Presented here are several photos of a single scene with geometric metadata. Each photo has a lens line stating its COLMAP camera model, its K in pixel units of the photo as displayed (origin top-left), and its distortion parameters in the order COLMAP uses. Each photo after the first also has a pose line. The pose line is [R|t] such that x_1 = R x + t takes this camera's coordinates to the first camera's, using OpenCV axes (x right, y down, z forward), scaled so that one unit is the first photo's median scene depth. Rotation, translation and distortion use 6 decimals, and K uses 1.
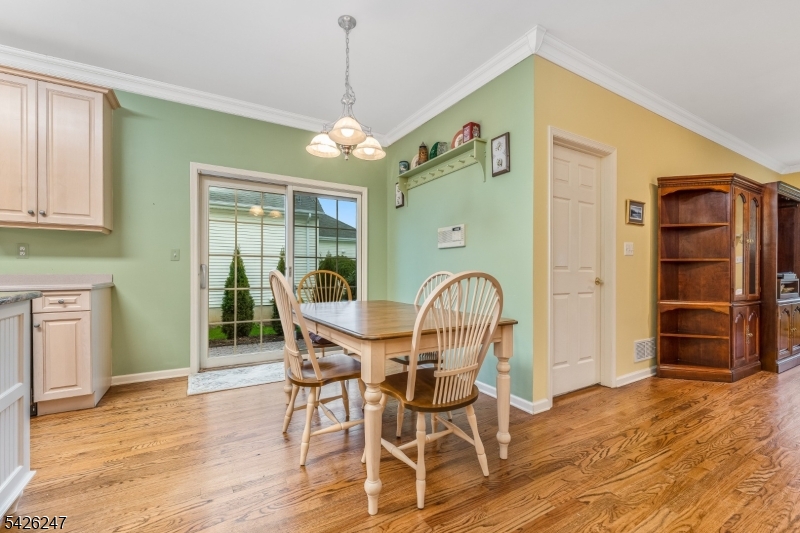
lens RADIAL K [[340.7, 0, 401.5], [0, 340.7, 272.3], [0, 0, 1]] dist [0.001048, 0.000729]
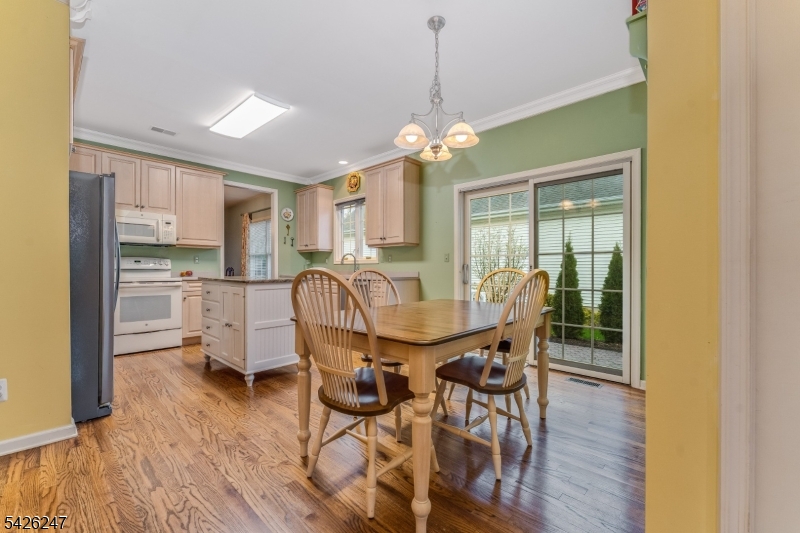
lens RADIAL K [[340.7, 0, 388.4], [0, 340.7, 268.2], [0, 0, 1]] dist [0.001048, 0.000729]
pose [[0.247300, -0.004909, -0.968927, 0.587588], [-0.008849, 0.999934, -0.007324, 0.002276], [0.968899, 0.010385, 0.247240, 0.458646]]
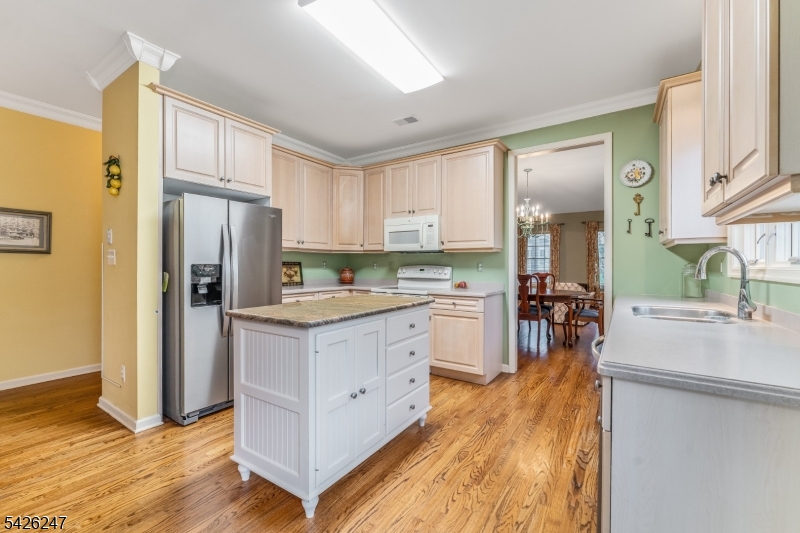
lens RADIAL K [[340.7, 0, 394.5], [0, 340.7, 263.1], [0, 0, 1]] dist [0.001048, 0.000729]
pose [[-0.908989, -0.006430, -0.416771, -0.423373], [-0.007344, 0.999973, 0.000590, -0.055800], [0.416755, 0.003597, -0.909012, 0.979611]]
